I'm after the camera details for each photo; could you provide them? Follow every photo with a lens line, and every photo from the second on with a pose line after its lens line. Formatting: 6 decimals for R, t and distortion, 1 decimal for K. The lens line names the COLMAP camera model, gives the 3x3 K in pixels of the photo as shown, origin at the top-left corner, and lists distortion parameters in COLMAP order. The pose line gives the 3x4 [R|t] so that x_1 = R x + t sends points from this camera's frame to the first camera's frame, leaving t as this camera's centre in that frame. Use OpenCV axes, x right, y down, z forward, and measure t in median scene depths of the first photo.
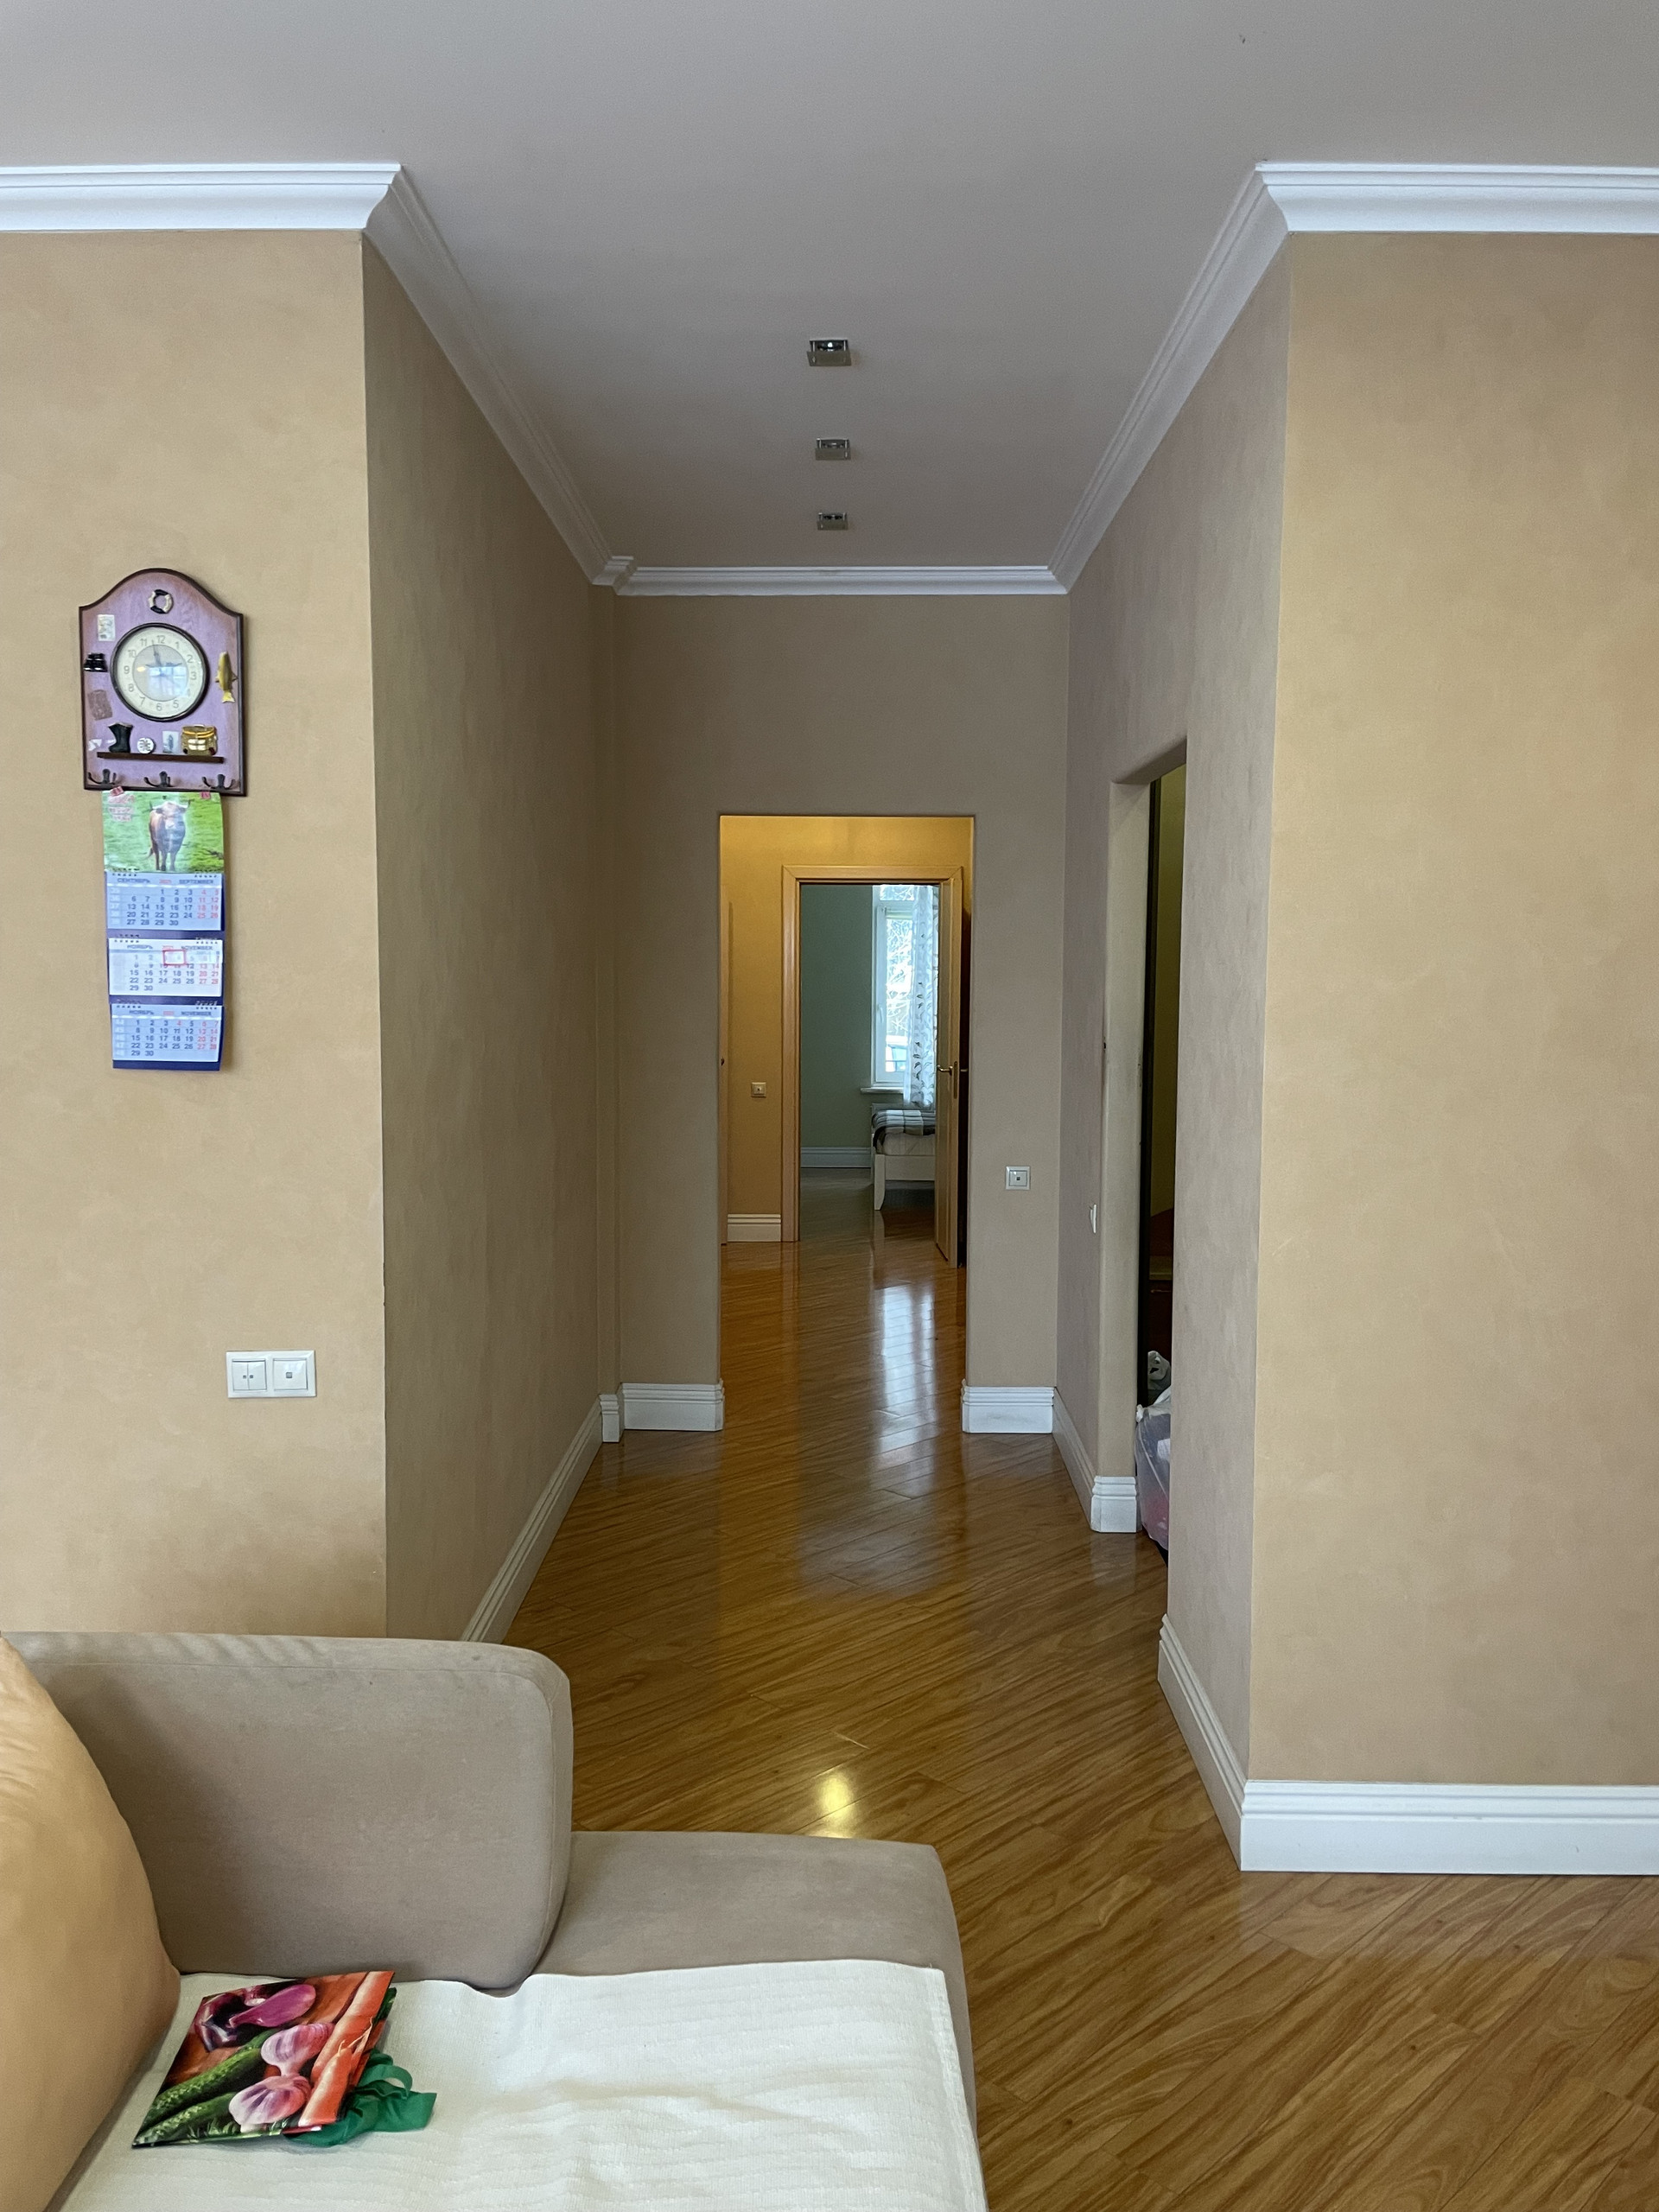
lens RADIAL K [[1659.7, 0, 822.8], [0, 1659.7, 1098.7], [0, 0, 1]] dist [0.091153, -0.131601]
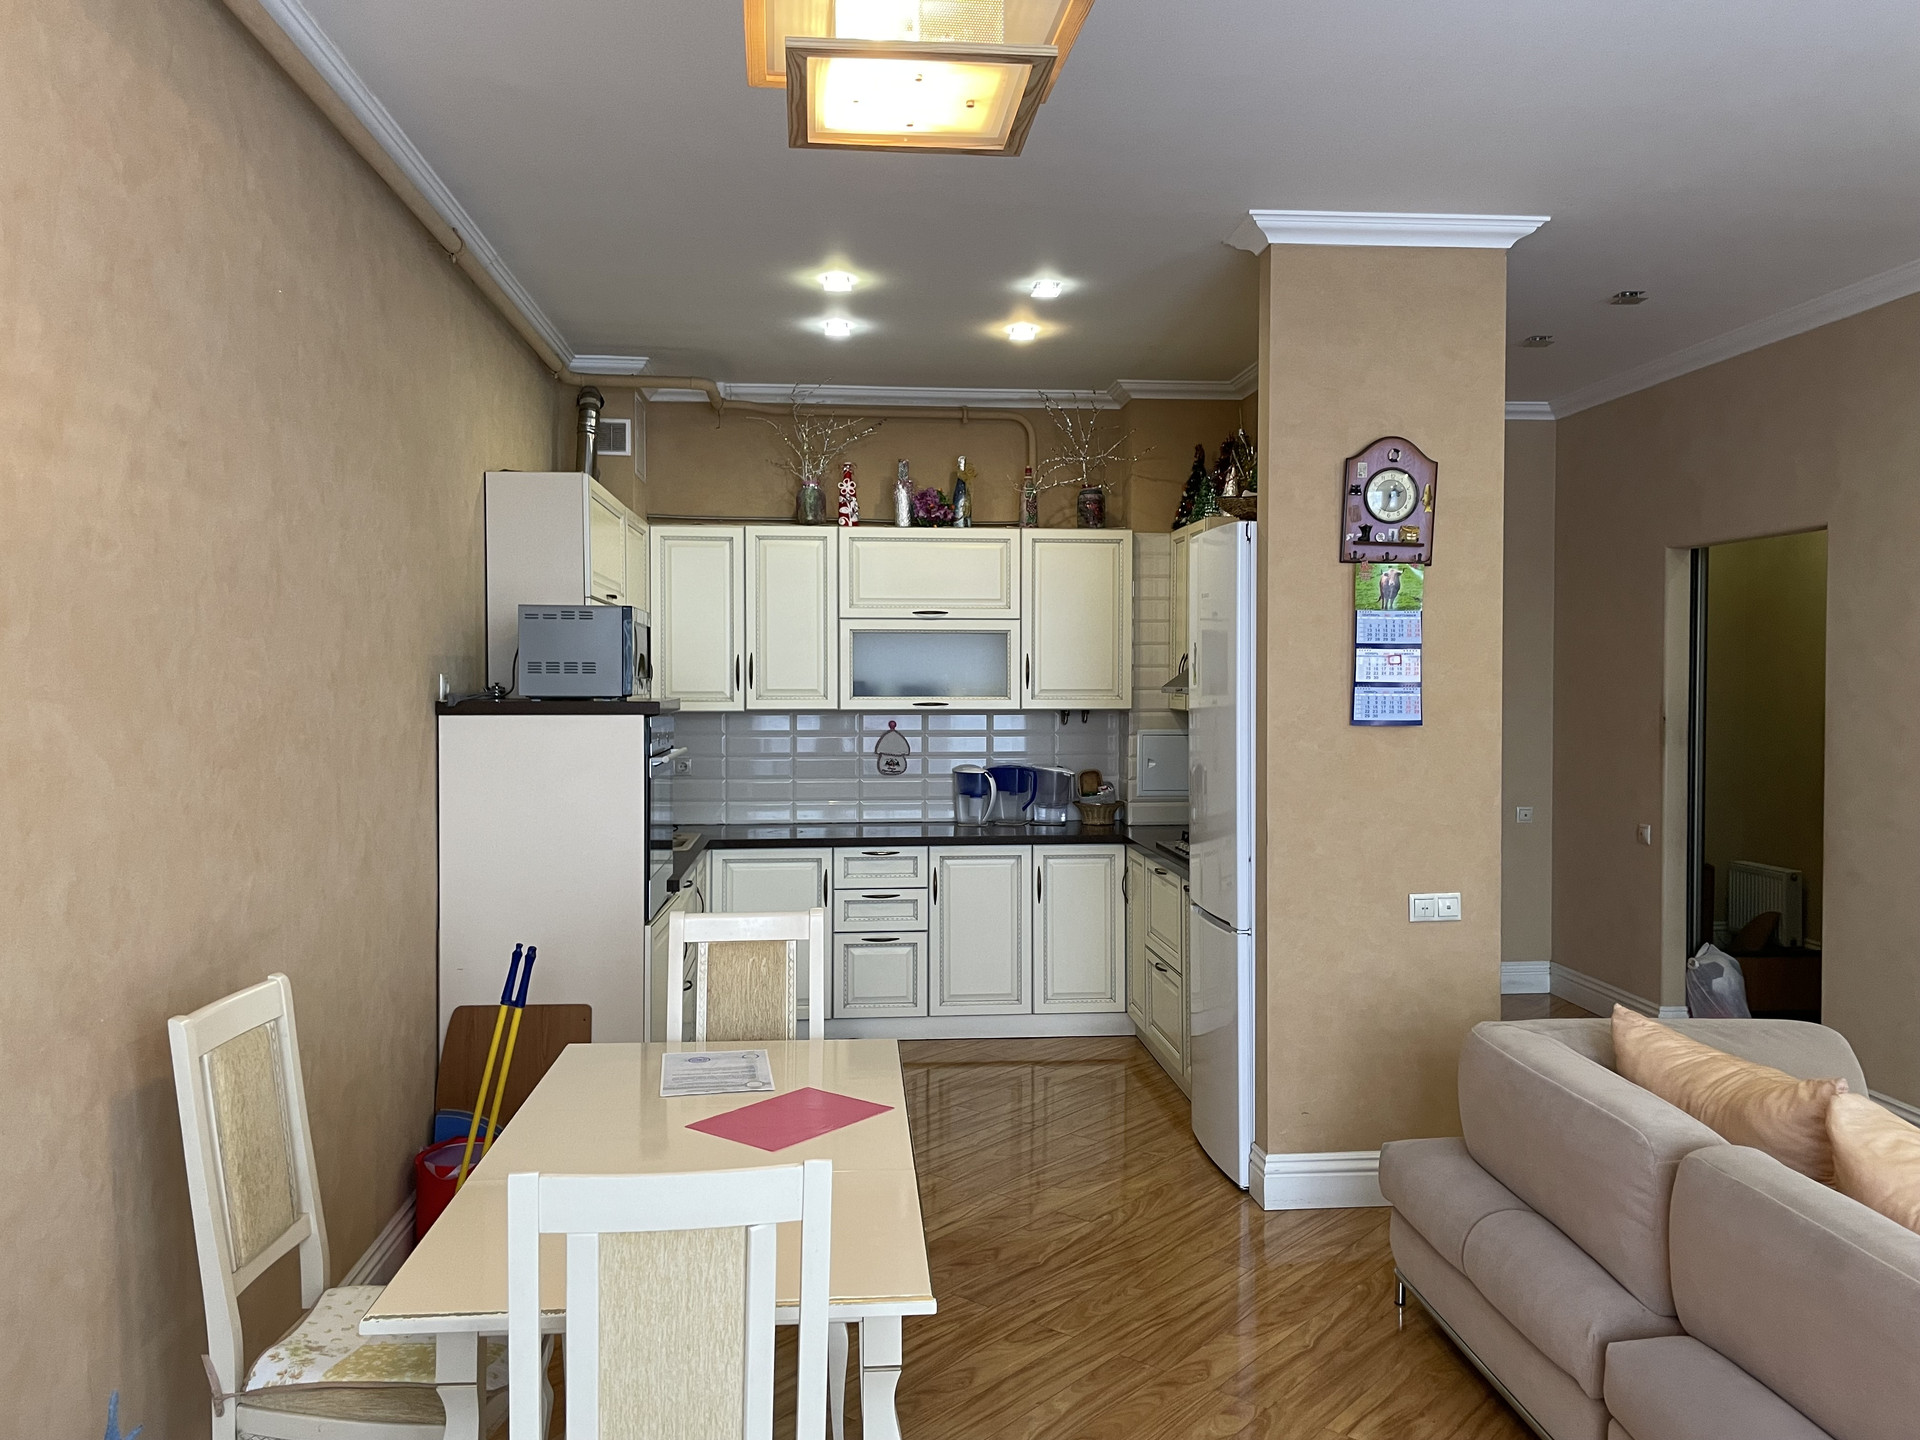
lens RADIAL K [[1439.2, 0, 961.8], [0, 1439.2, 703.9], [0, 0, 1]] dist [0.096207, -0.143964]
pose [[0.994859, -0.006142, 0.101085, -0.977278], [0.012506, 0.997970, -0.062451, 0.047897], [-0.100496, 0.063394, 0.992916, -0.421071]]
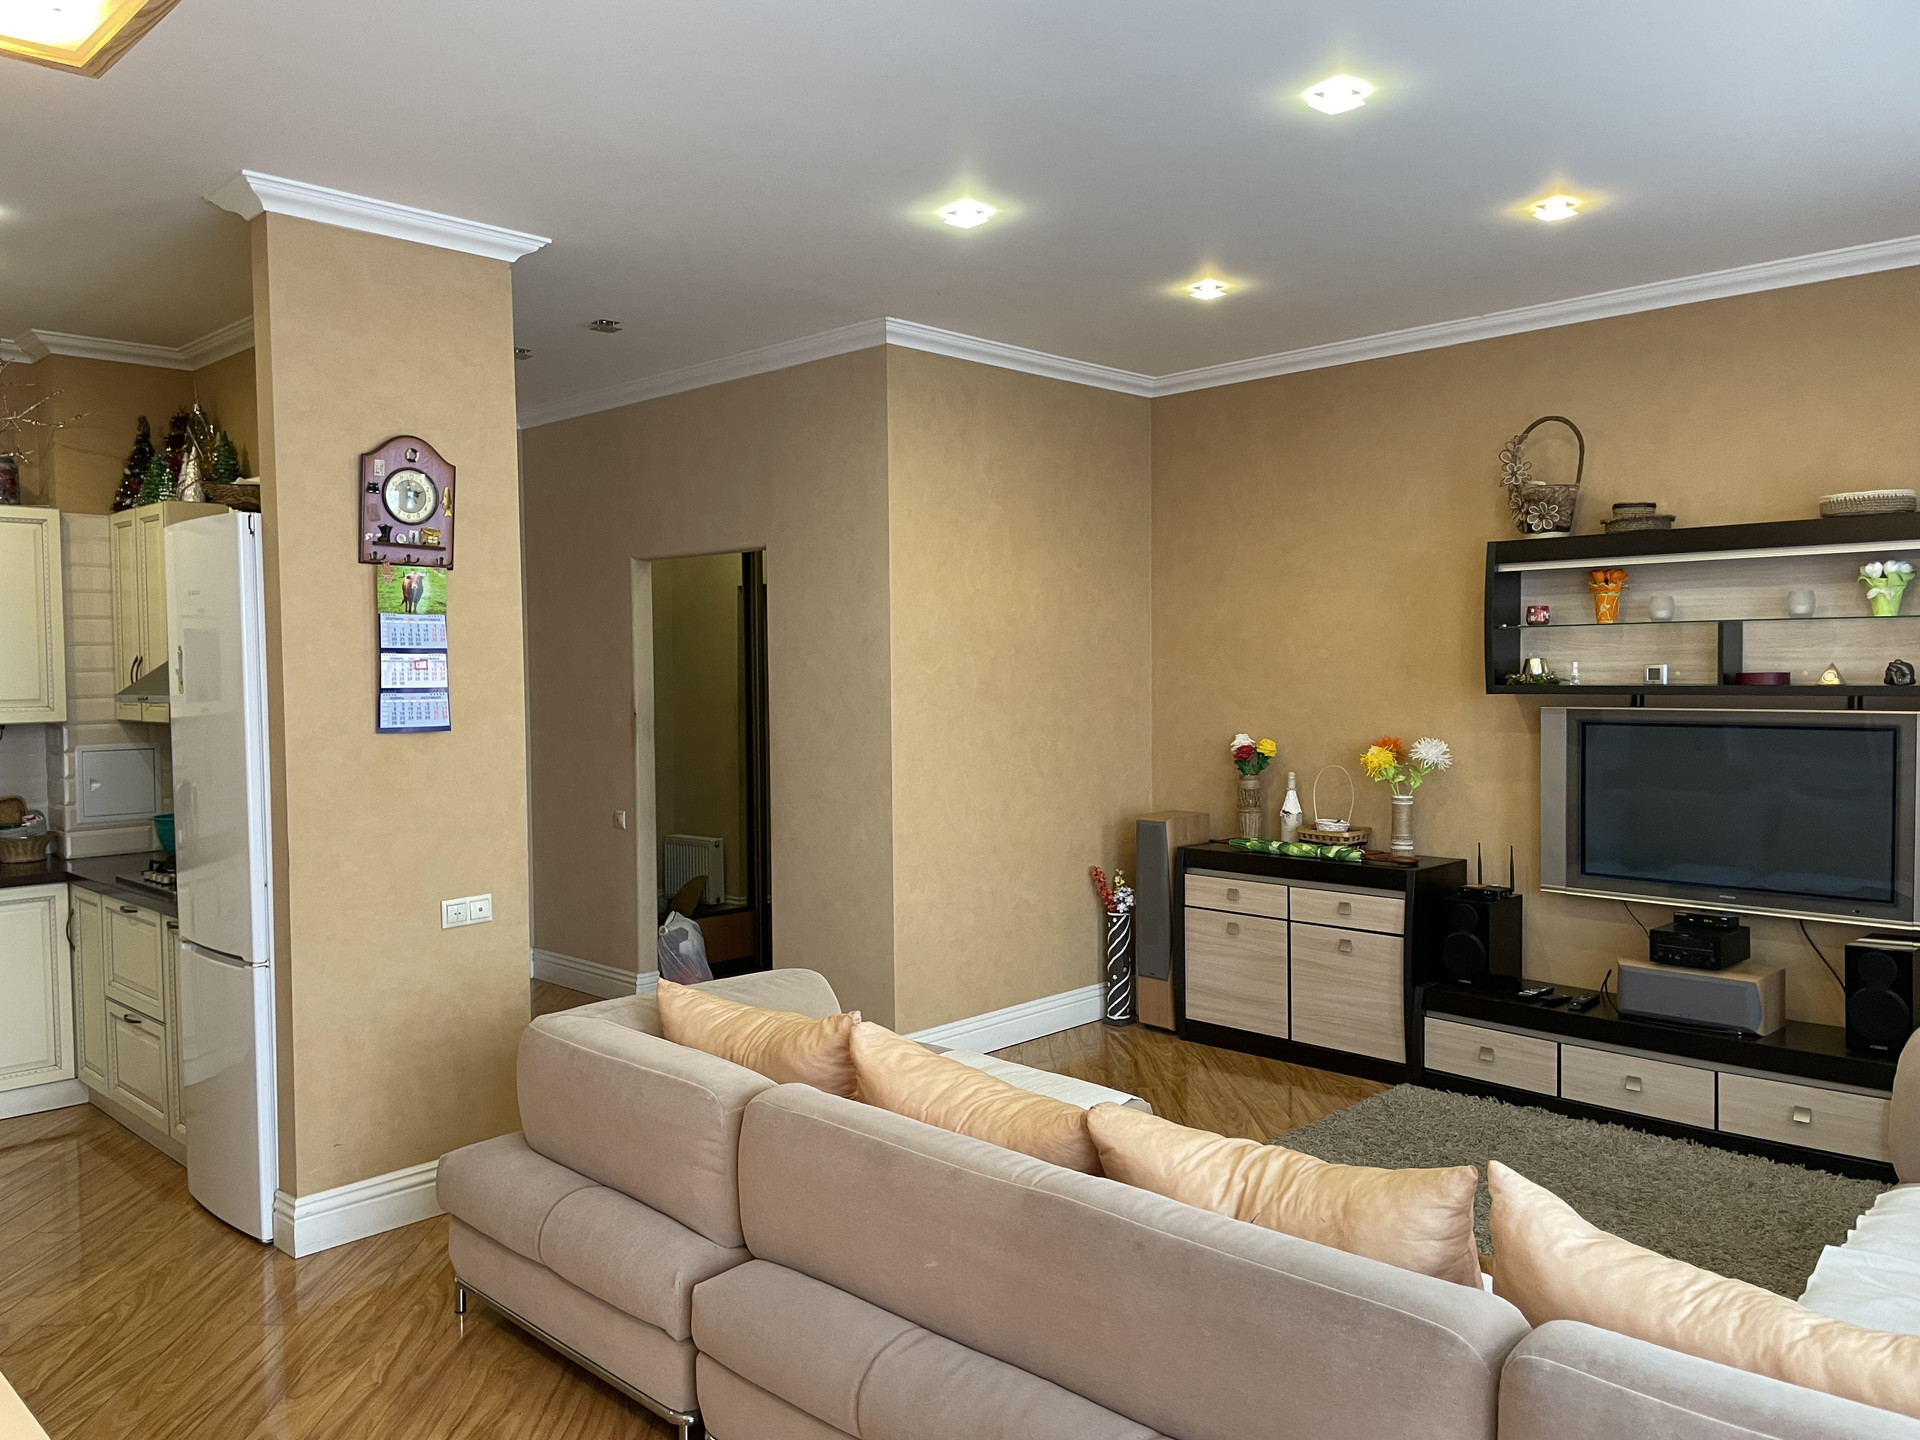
lens RADIAL K [[1440.6, 0, 941.4], [0, 1440.6, 723.3], [0, 0, 1]] dist [0.091153, -0.131601]
pose [[0.694492, -0.042203, 0.718262, -1.073543], [0.074830, 0.997101, -0.013766, 0.033236], [-0.715599, 0.063308, 0.695637, -0.379099]]
